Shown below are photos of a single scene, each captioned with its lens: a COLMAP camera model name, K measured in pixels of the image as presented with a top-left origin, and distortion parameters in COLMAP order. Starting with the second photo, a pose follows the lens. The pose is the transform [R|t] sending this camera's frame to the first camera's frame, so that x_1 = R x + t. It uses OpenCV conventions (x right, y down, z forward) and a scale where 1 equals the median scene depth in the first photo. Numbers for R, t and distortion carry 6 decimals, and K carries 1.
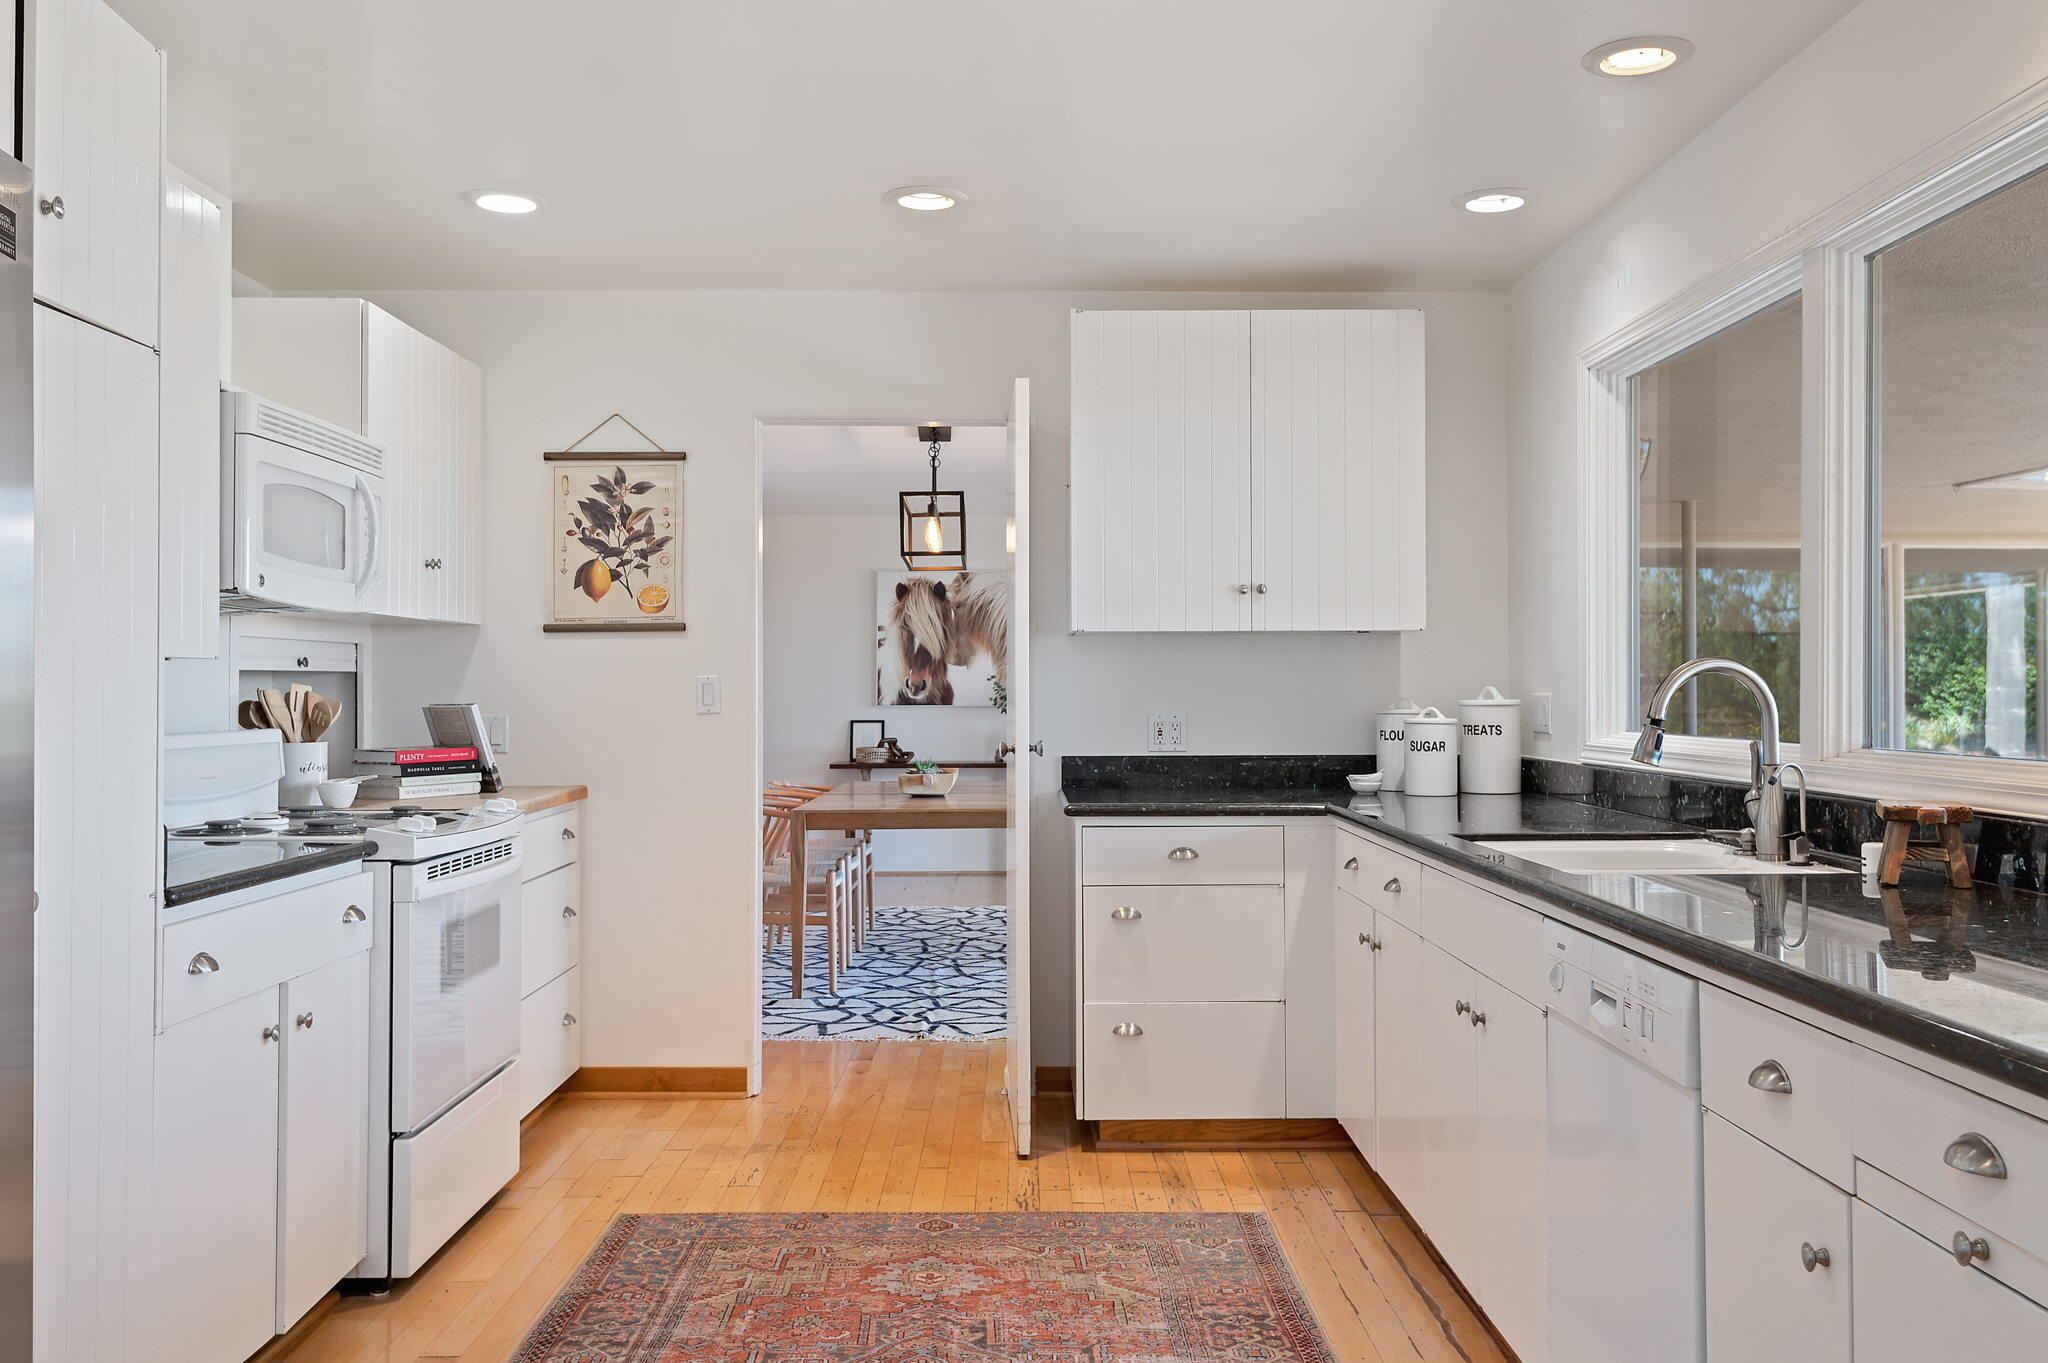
lens RADIAL K [[1726.0, 0, 1019.6], [0, 1726.0, 673.6], [0, 0, 1]] dist [0.034776, 0.001970]
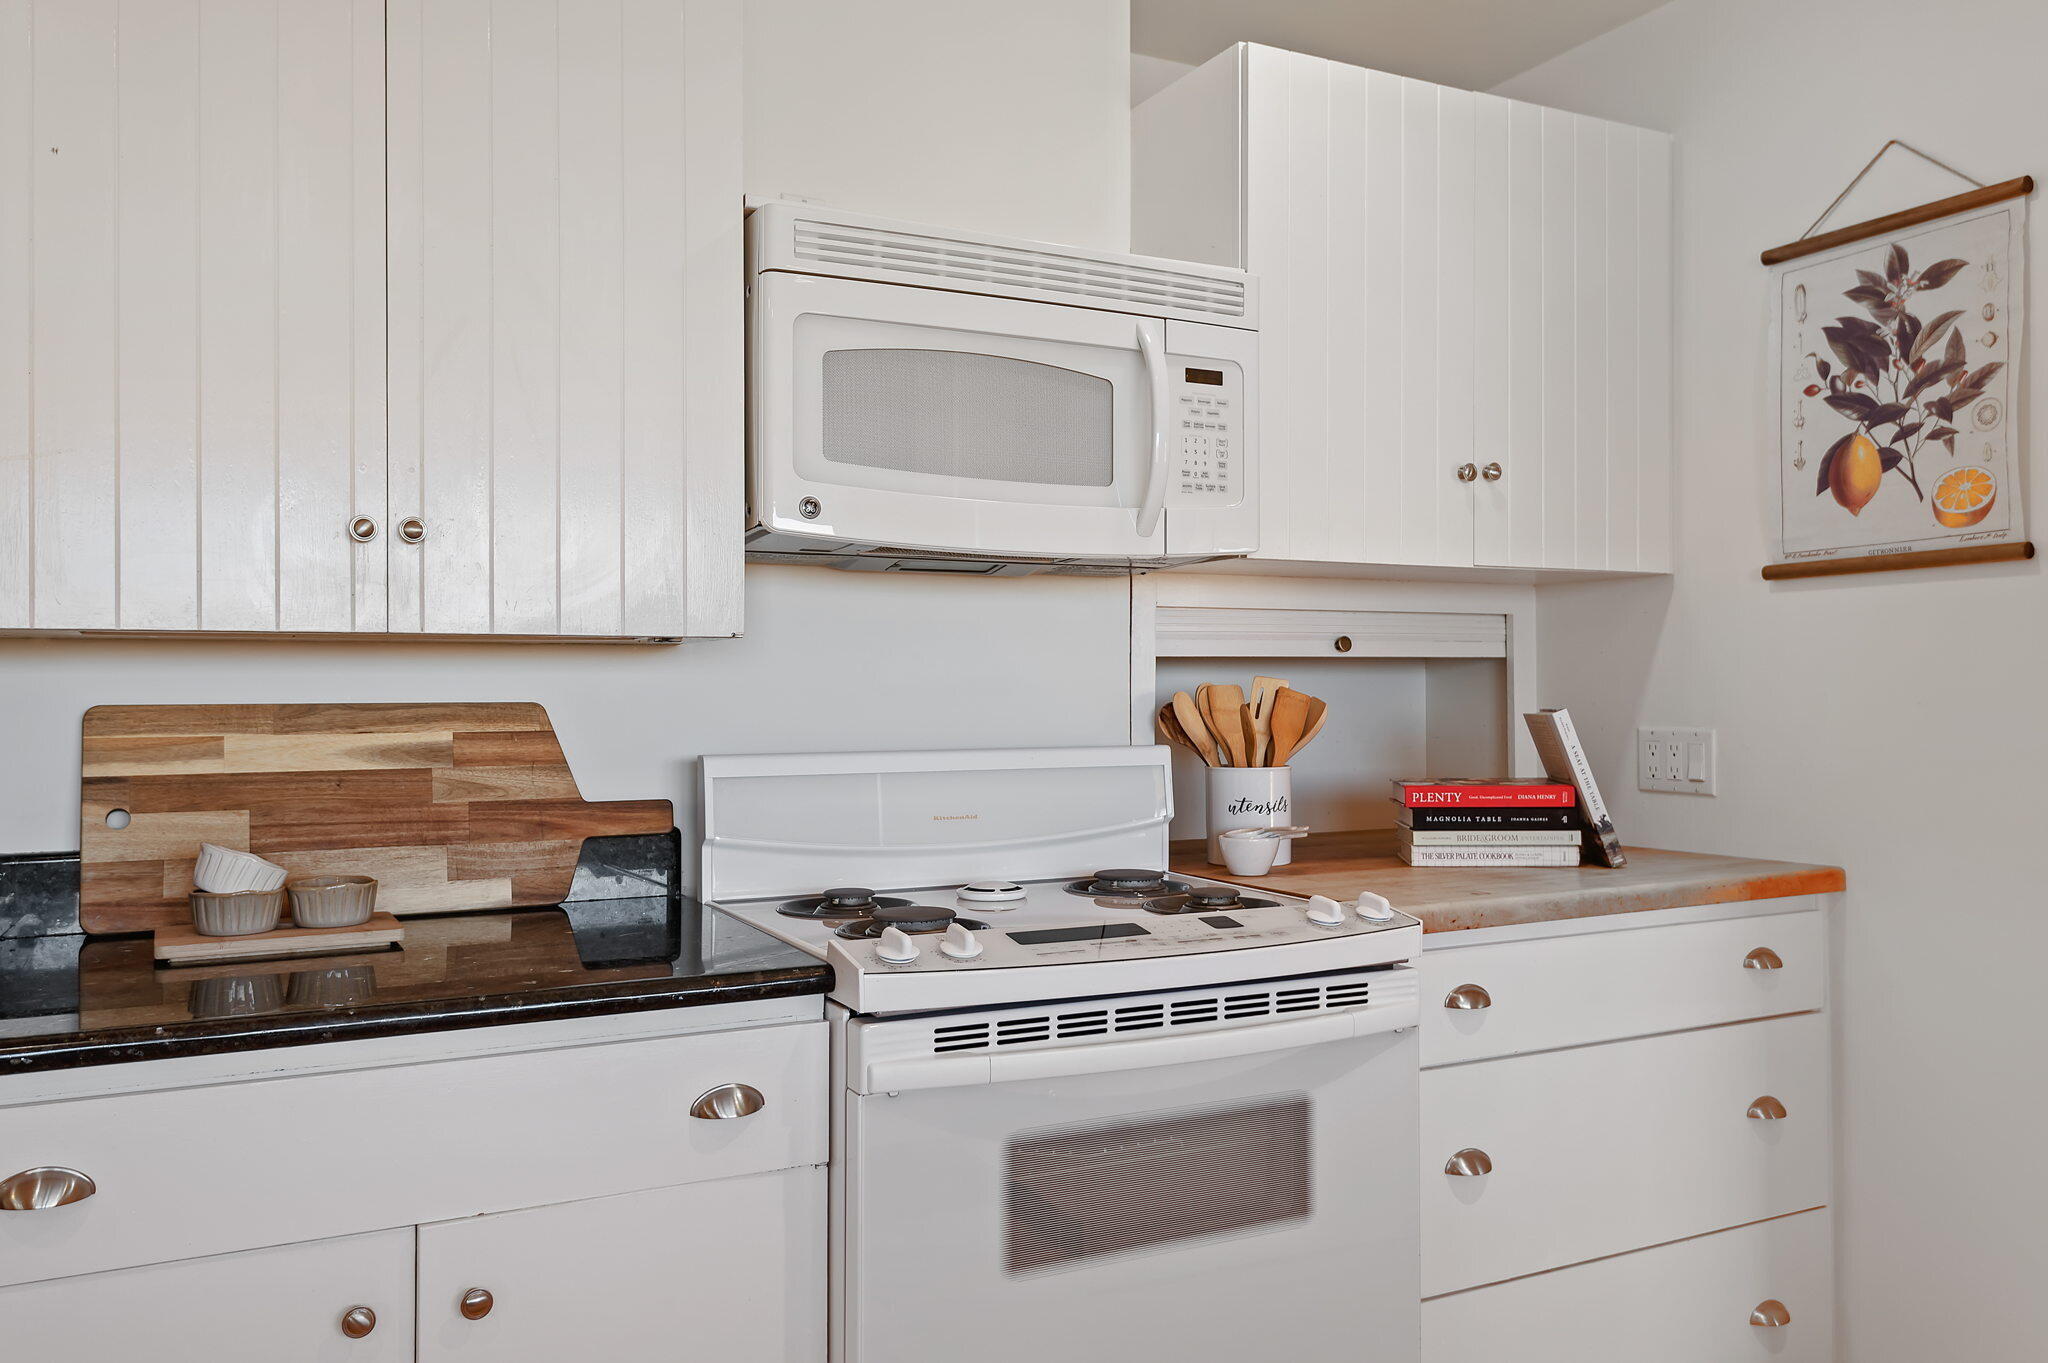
lens RADIAL K [[1592.3, 0, 1026.3], [0, 1592.3, 675.1], [0, 0, 1]] dist [0.027758, 0.005919]
pose [[0.462453, -0.005974, -0.886624, 0.066651], [0.010266, 0.999946, -0.001383, 0.004625], [0.886585, -0.008463, 0.462489, 0.557050]]
